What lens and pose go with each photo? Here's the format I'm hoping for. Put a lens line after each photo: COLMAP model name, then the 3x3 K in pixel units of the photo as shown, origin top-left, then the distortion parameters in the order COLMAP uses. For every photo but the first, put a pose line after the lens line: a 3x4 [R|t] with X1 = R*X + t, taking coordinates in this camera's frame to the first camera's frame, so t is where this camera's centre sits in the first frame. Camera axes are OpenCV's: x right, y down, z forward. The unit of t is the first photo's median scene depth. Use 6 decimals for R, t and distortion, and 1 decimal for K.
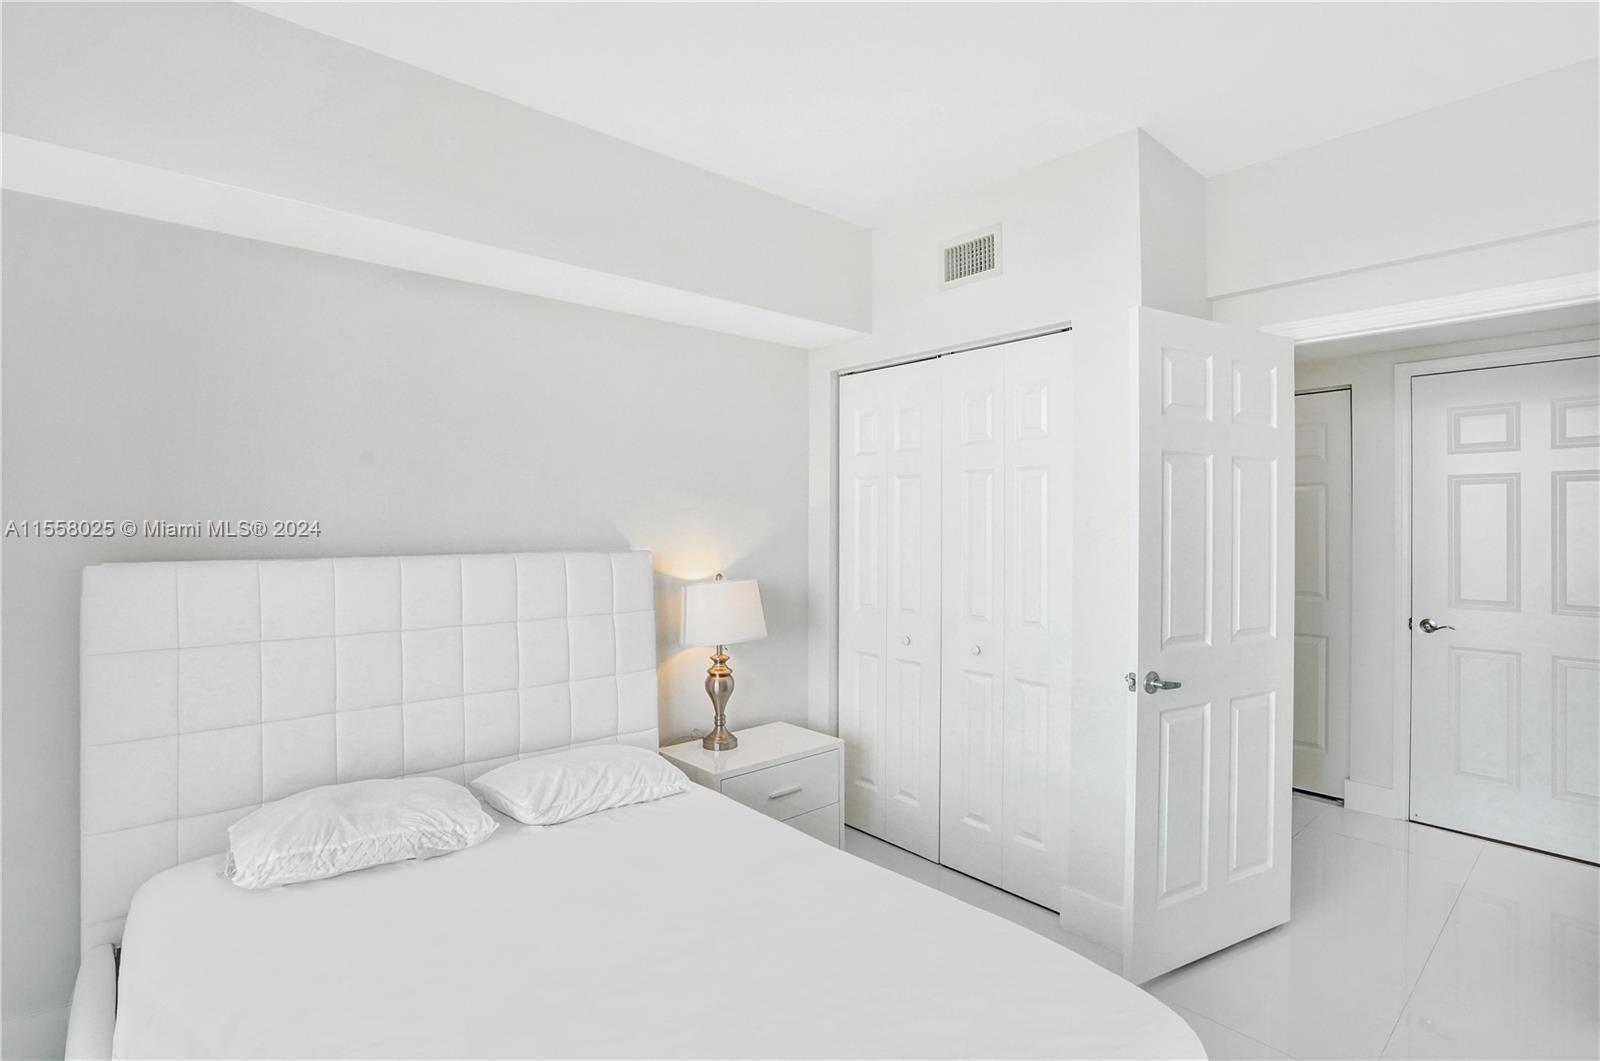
lens RADIAL K [[764.2, 0, 798.6], [0, 764.2, 530.8], [0, 0, 1]] dist [-0.064823, 0.024457]
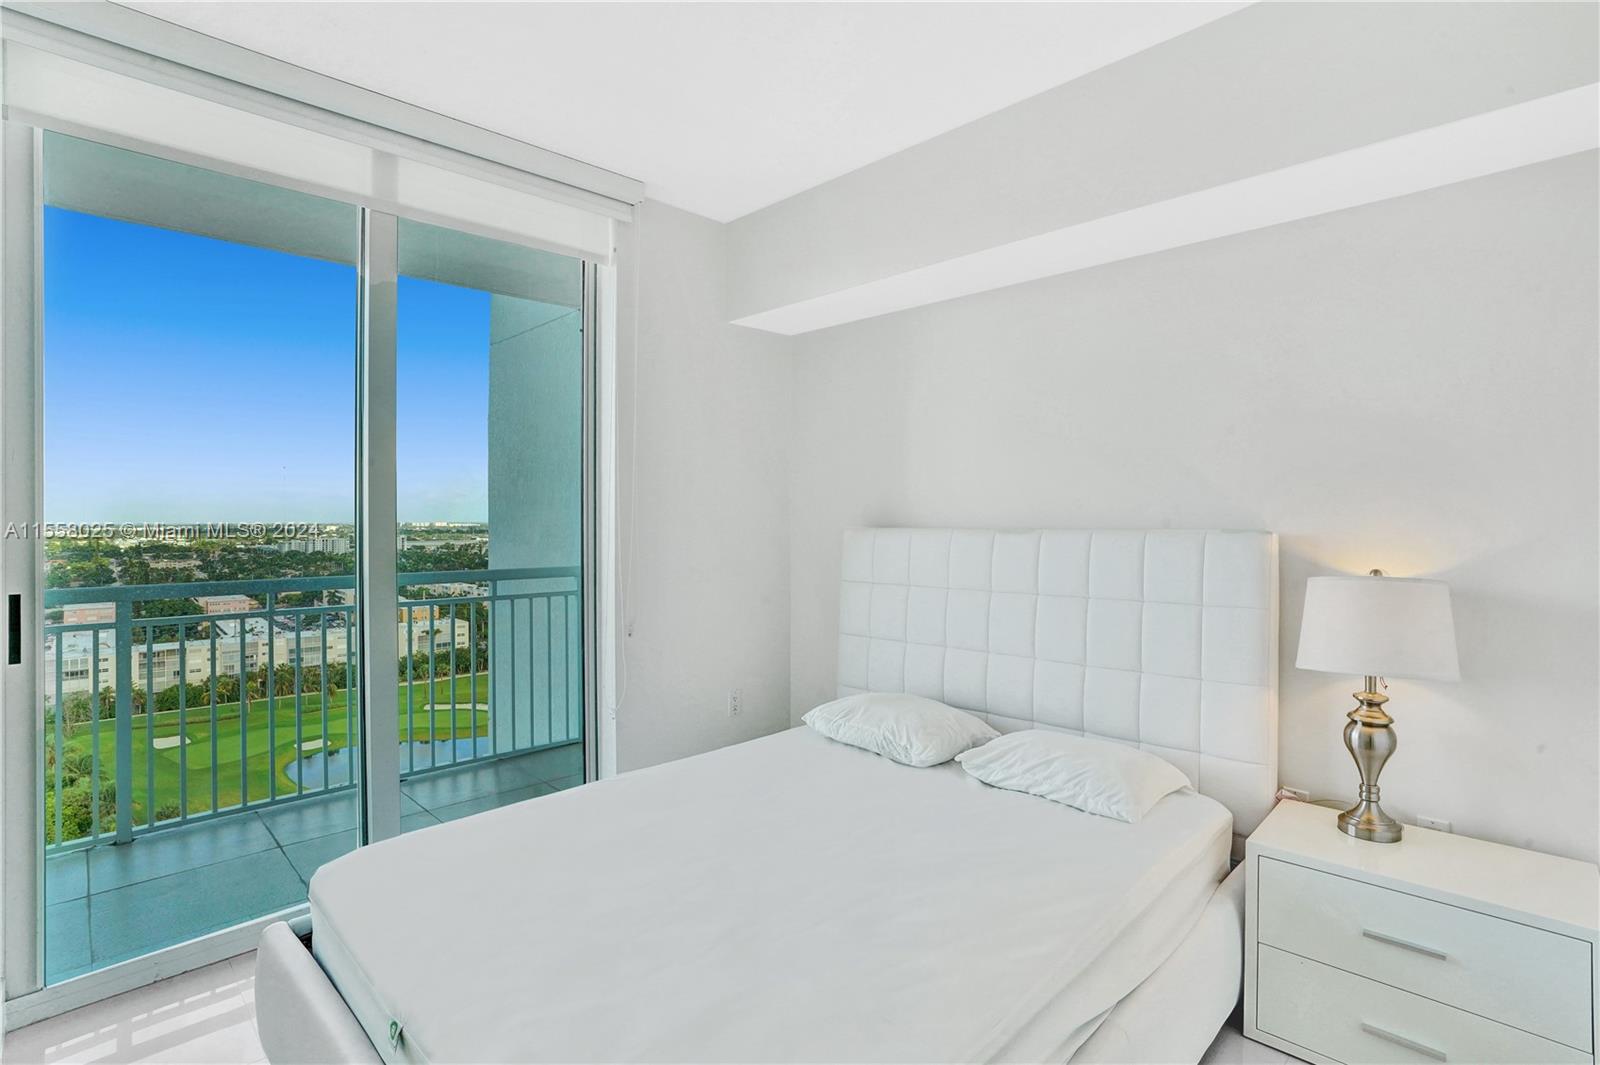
lens RADIAL K [[764.2, 0, 795.7], [0, 764.2, 523.8], [0, 0, 1]] dist [-0.064823, 0.024457]
pose [[0.057104, 0.003858, -0.998361, 0.600426], [-0.000460, 0.999993, 0.003838, 0.016976], [0.998368, 0.000240, 0.057105, 0.559659]]
